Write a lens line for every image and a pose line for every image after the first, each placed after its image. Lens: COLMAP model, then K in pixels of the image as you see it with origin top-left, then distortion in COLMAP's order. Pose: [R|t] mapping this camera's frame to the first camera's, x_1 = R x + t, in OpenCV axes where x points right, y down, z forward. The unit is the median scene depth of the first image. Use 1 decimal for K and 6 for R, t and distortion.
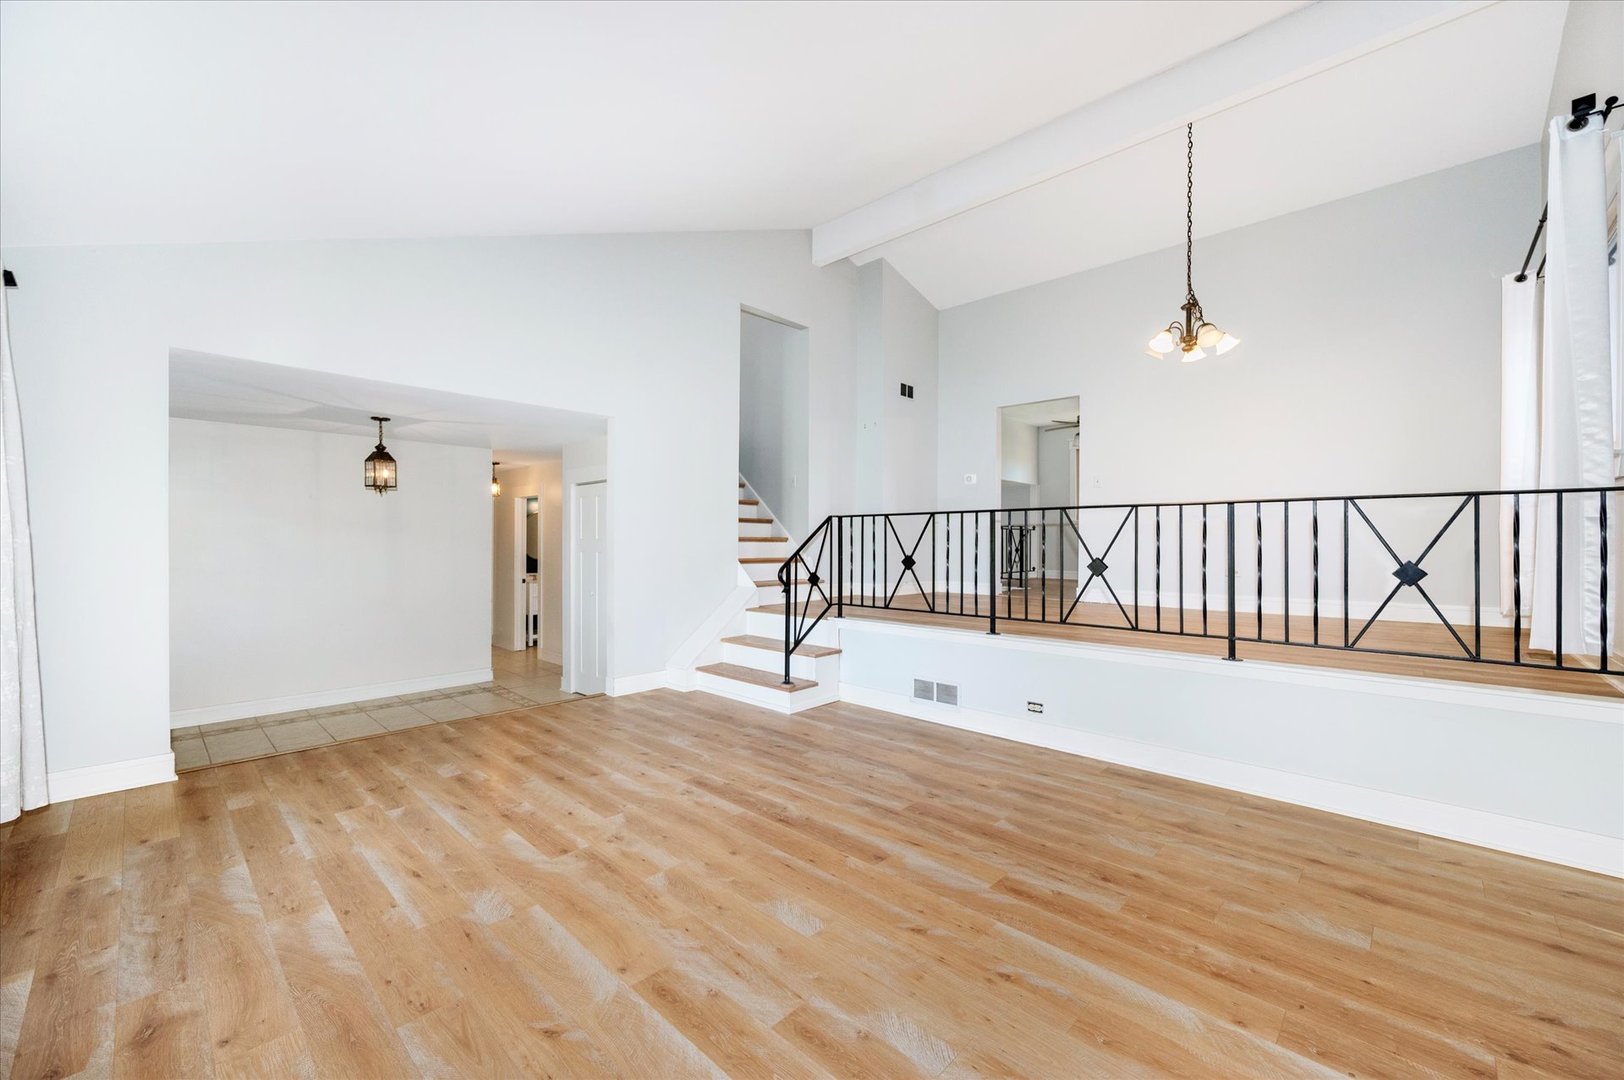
lens RADIAL K [[646.5, 0, 826.3], [0, 646.5, 542.7], [0, 0, 1]] dist [-0.001676, 0.000907]
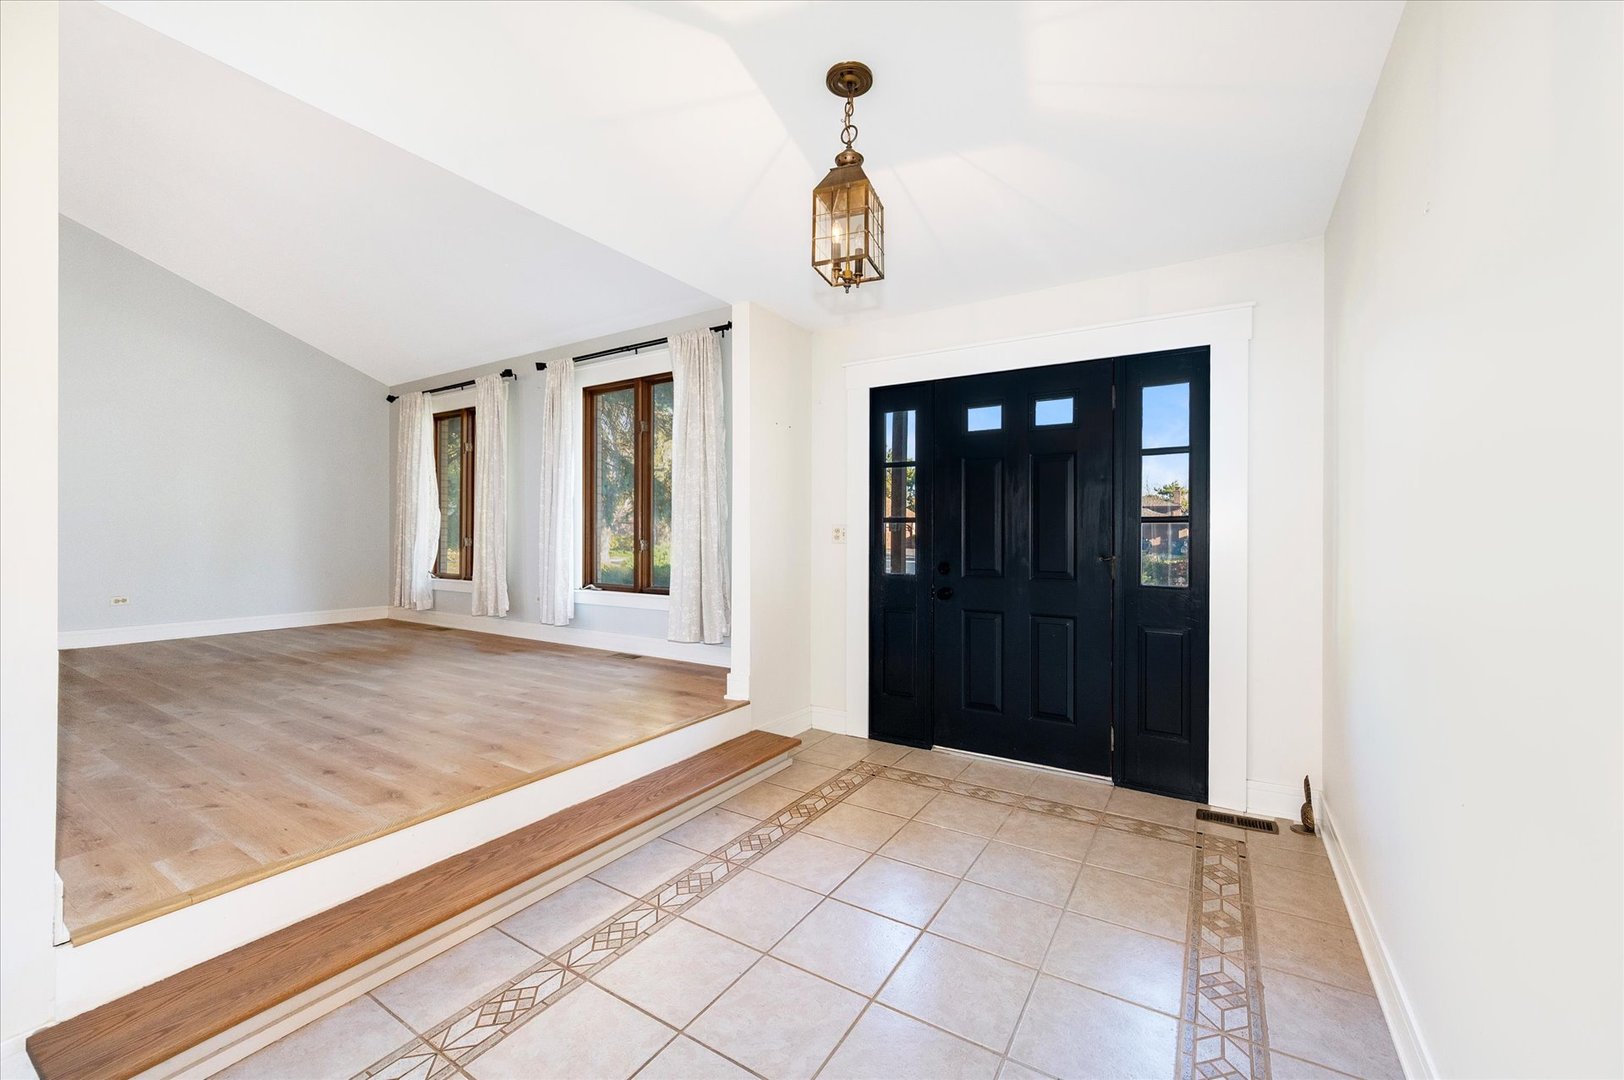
lens RADIAL K [[646.5, 0, 822.7], [0, 646.5, 530.2], [0, 0, 1]] dist [-0.001676, 0.000907]
pose [[-0.981191, -0.007712, -0.192884, -1.045800], [-0.007452, 0.999970, -0.002074, 0.090728], [0.192894, -0.000597, -0.981219, 2.301308]]
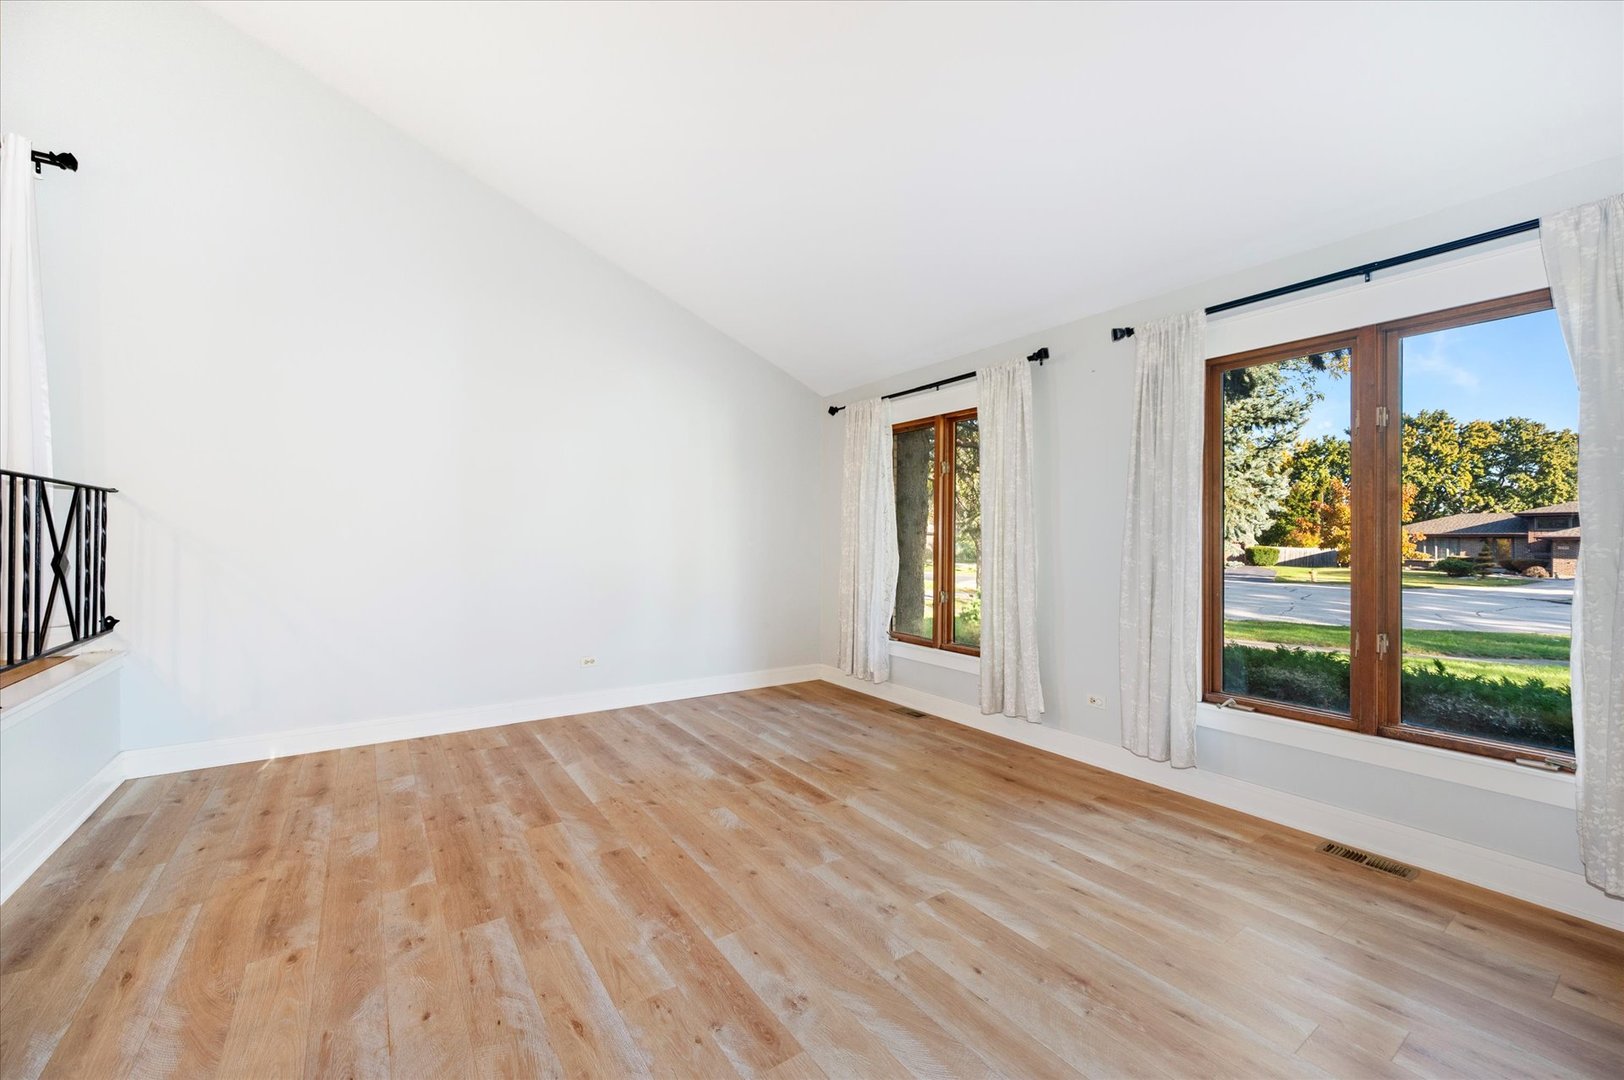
lens RADIAL K [[646.5, 0, 827.6], [0, 646.5, 535.6], [0, 0, 1]] dist [-0.001676, 0.000907]
pose [[-0.980119, -0.010544, 0.198132, -0.359223], [-0.011542, 0.999926, -0.003882, -0.002914], [-0.198076, -0.006091, -0.980168, 1.589969]]
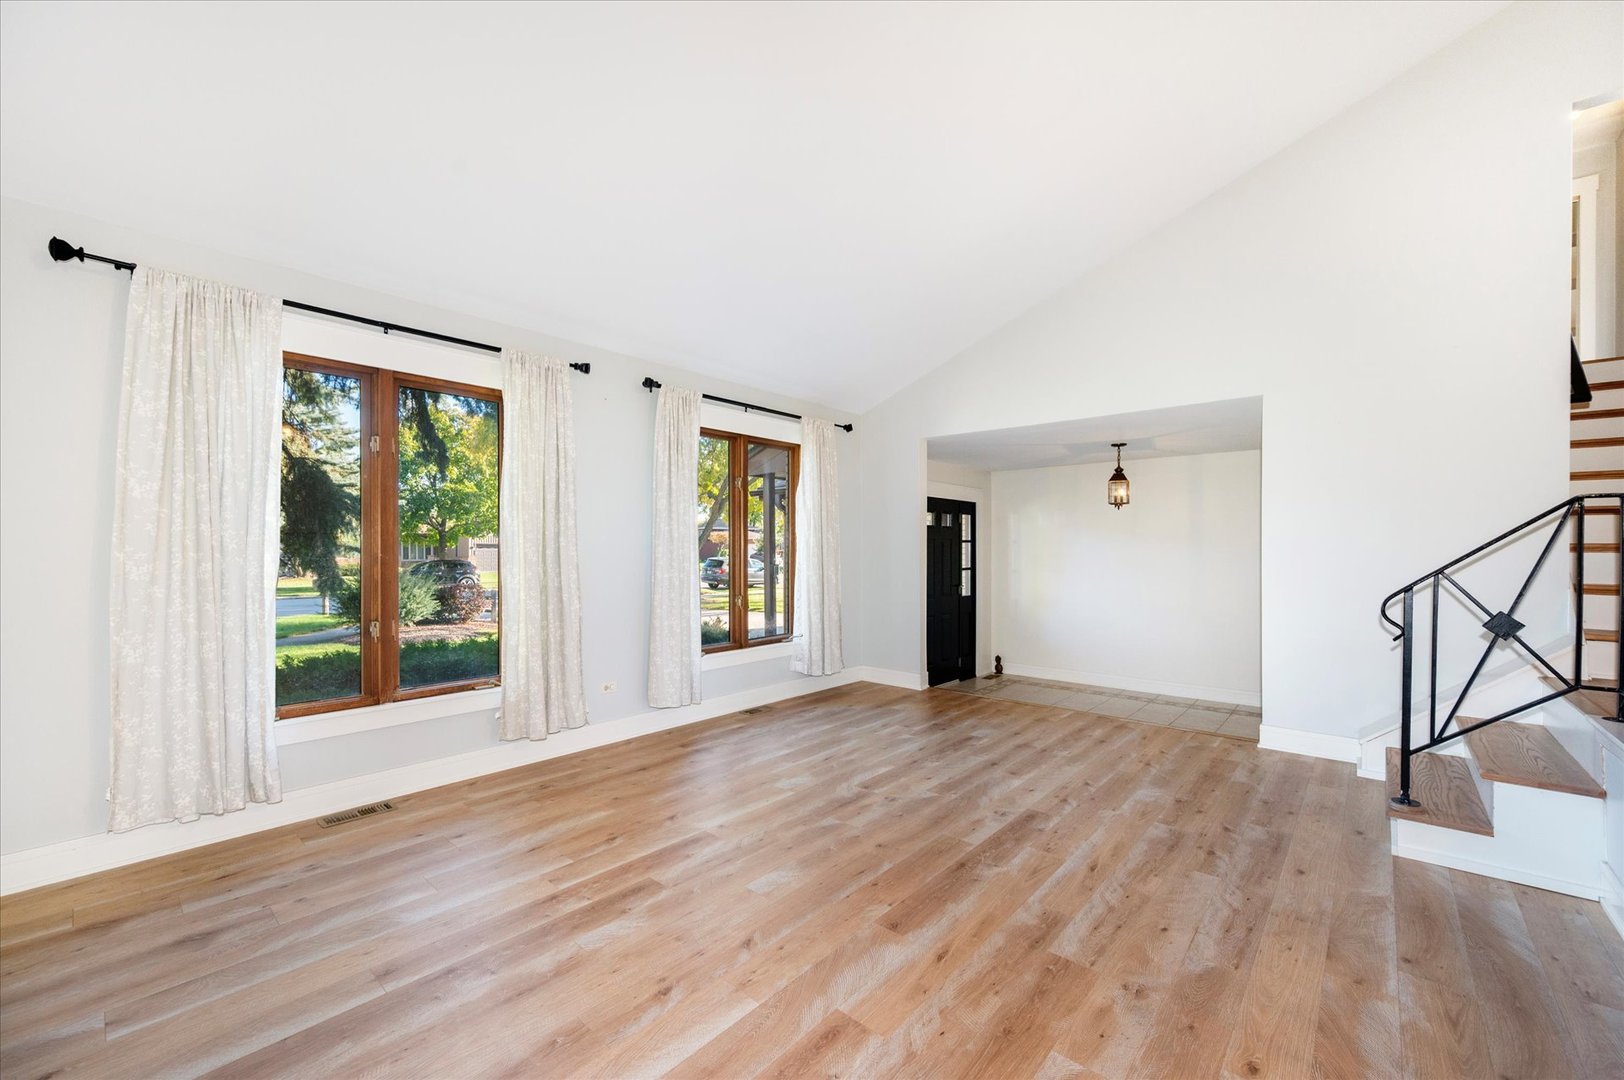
lens RADIAL K [[646.5, 0, 805.4], [0, 646.5, 554.5], [0, 0, 1]] dist [-0.001676, 0.000907]
pose [[0.020267, 0.004623, -0.999784, 0.761170], [-0.002842, 0.999986, 0.004566, 0.000513], [0.999791, 0.002748, 0.020280, 0.718798]]
